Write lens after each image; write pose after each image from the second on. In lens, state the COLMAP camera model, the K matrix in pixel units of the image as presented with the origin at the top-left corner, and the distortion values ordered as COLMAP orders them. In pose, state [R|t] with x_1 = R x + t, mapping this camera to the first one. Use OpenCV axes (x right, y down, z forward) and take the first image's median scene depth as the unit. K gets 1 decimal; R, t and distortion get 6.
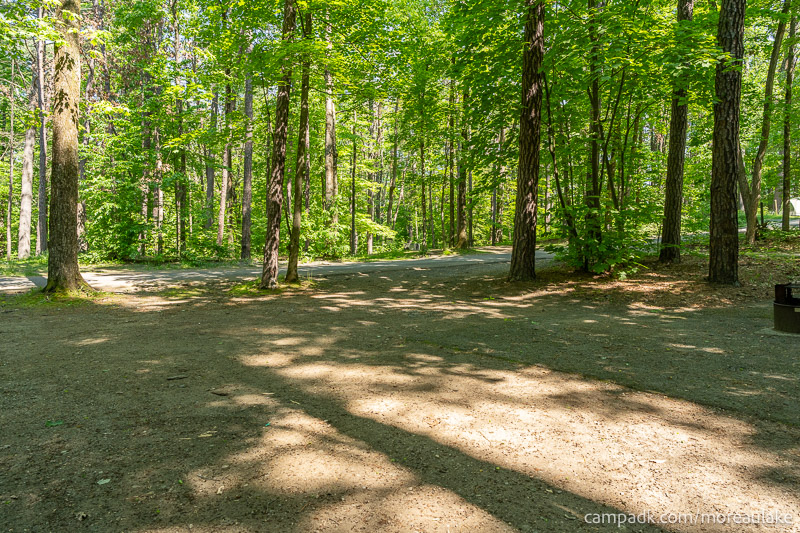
lens RADIAL K [[520.6, 0, 386.8], [0, 520.6, 267.1], [0, 0, 1]] dist [-0.000390, -0.001172]
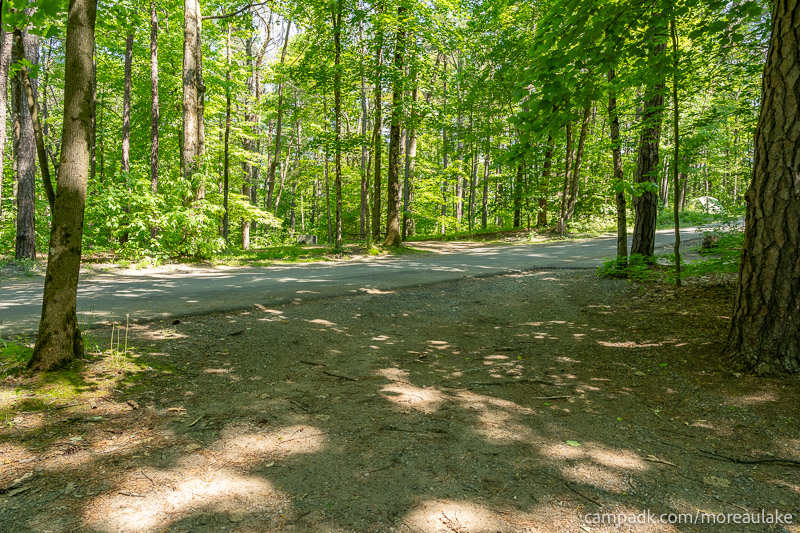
lens RADIAL K [[520.6, 0, 386.8], [0, 520.6, 267.1], [0, 0, 1]] dist [-0.000390, -0.001172]
pose [[0.968708, 0.006834, 0.248110, -0.039147], [-0.011558, 0.999778, 0.017589, -0.021062], [-0.247934, -0.019906, 0.968572, 0.363544]]
